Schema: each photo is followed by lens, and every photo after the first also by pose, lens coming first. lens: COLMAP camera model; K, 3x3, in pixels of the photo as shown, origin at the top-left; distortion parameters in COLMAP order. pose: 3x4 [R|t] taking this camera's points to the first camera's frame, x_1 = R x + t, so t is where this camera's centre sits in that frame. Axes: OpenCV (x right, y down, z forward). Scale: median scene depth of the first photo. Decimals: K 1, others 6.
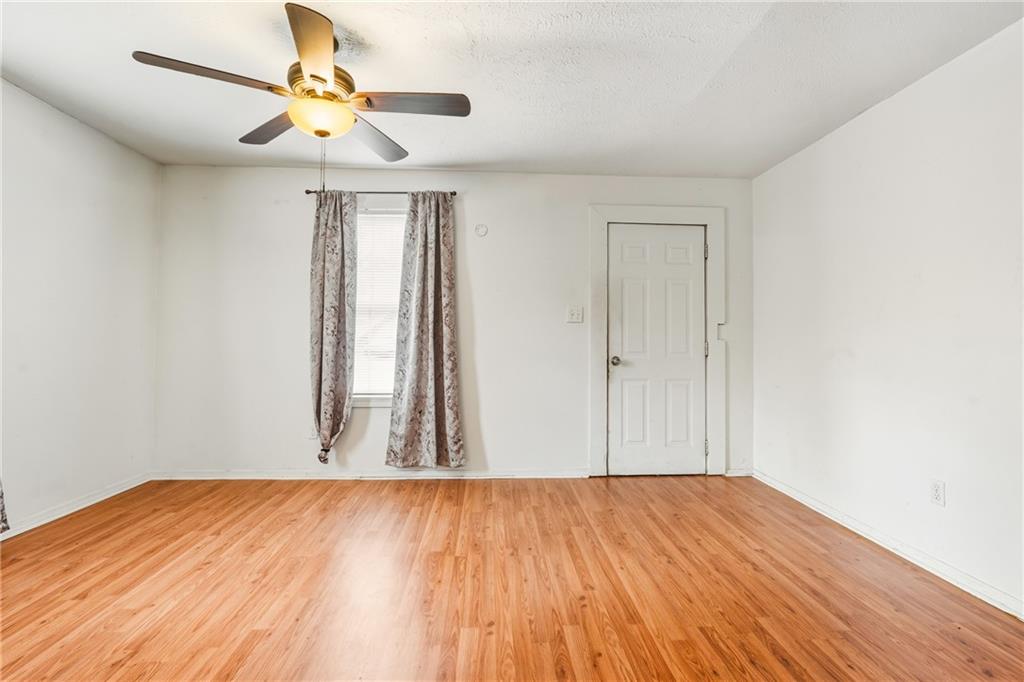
lens RADIAL K [[472.7, 0, 512.0], [0, 472.7, 331.4], [0, 0, 1]] dist [-0.019811, 0.010882]
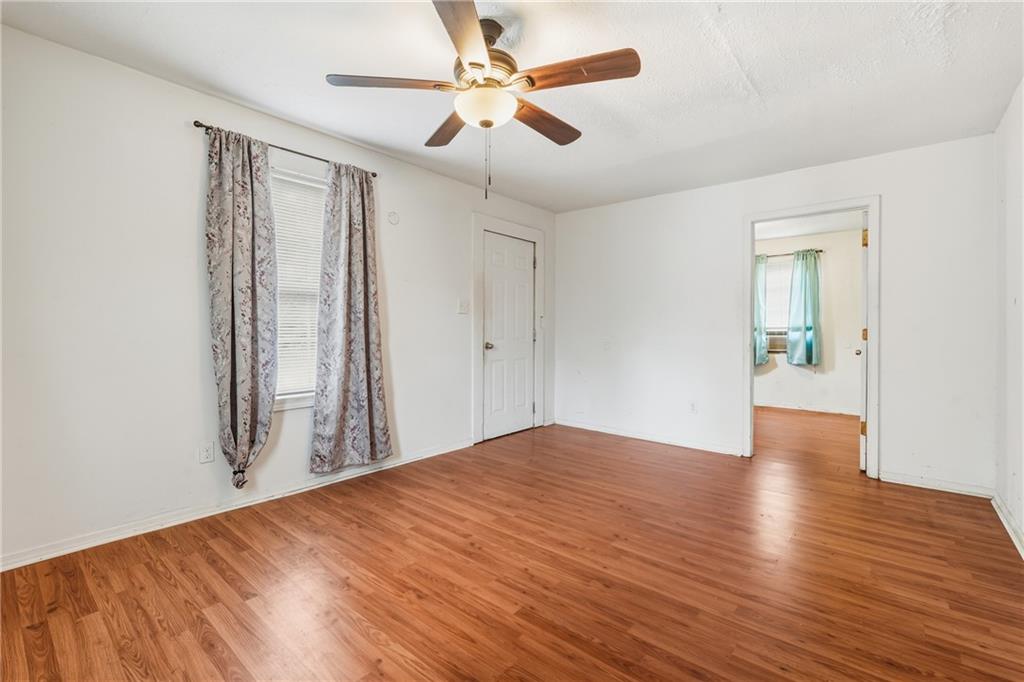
lens RADIAL K [[454.7, 0, 513.5], [0, 454.7, 336.2], [0, 0, 1]] dist [-0.019998, 0.009885]
pose [[0.683502, -0.014174, 0.729811, -0.615642], [-0.016604, 0.999251, 0.034957, -0.004409], [-0.729760, -0.036011, 0.682754, 0.165992]]
